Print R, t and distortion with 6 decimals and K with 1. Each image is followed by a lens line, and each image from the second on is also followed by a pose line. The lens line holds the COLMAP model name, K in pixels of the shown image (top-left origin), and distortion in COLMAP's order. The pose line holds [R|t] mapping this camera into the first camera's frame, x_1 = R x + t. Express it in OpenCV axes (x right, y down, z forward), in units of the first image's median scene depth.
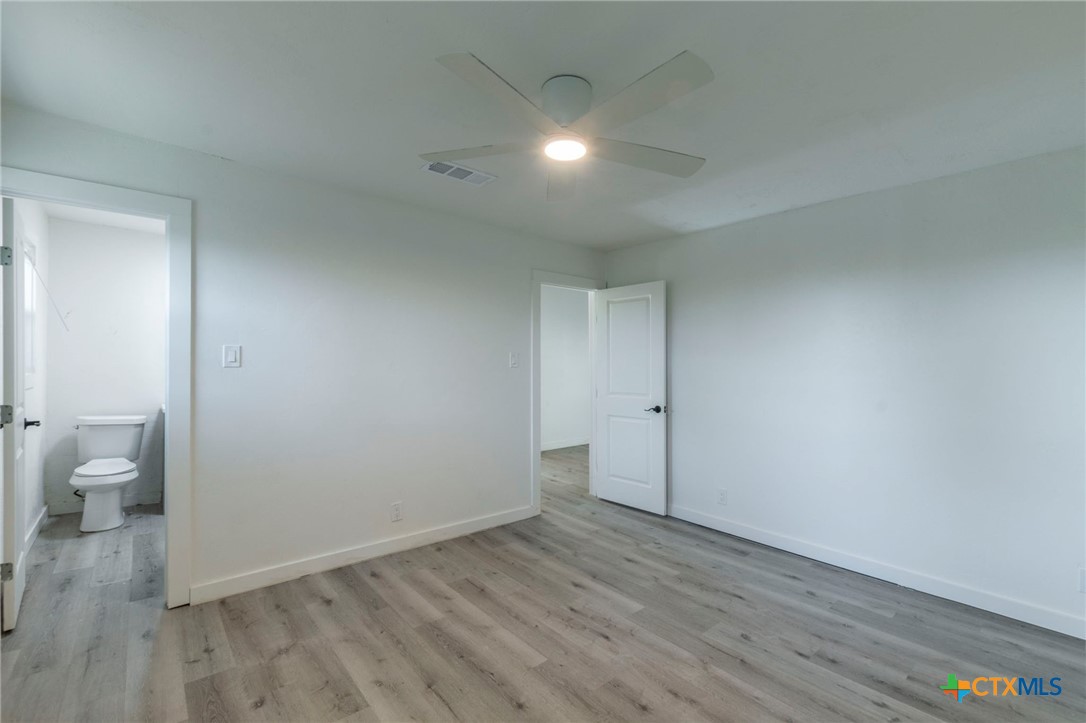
lens RADIAL K [[474.8, 0, 542.1], [0, 474.8, 361.8], [0, 0, 1]] dist [-0.000192, -0.000102]
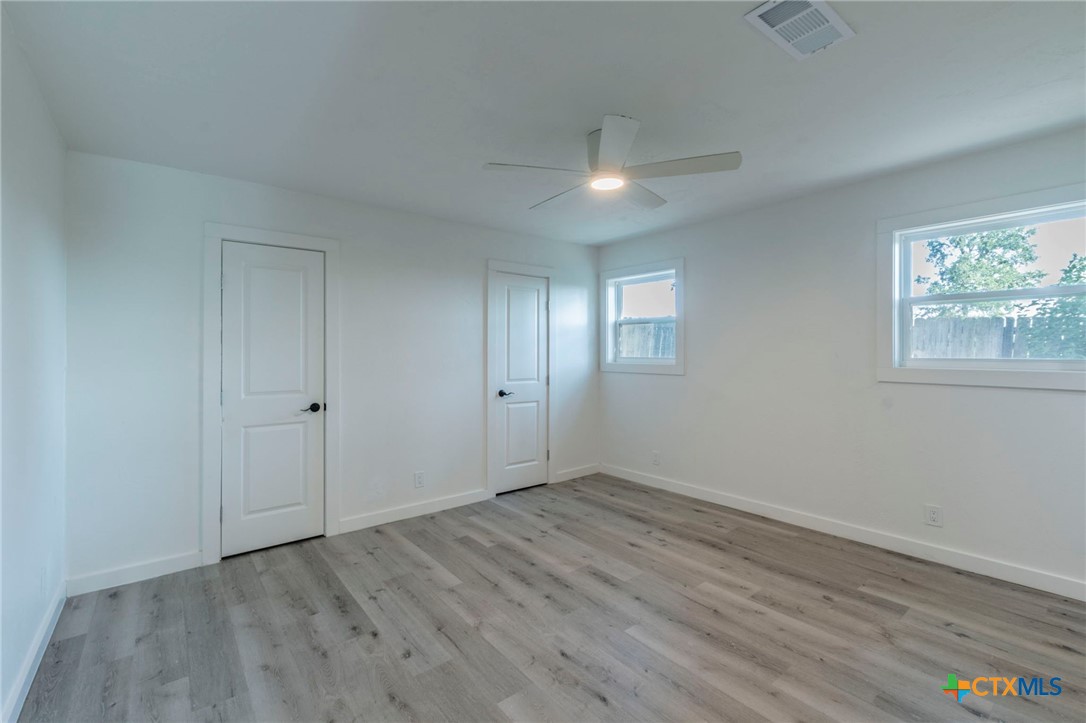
lens RADIAL K [[474.8, 0, 543.8], [0, 474.8, 357.4], [0, 0, 1]] dist [-0.000192, -0.000102]
pose [[-0.999501, -0.005552, 0.031102, 0.158524], [-0.005388, 0.999971, 0.005334, 0.016483], [-0.031130, 0.005164, -0.999502, 2.028394]]
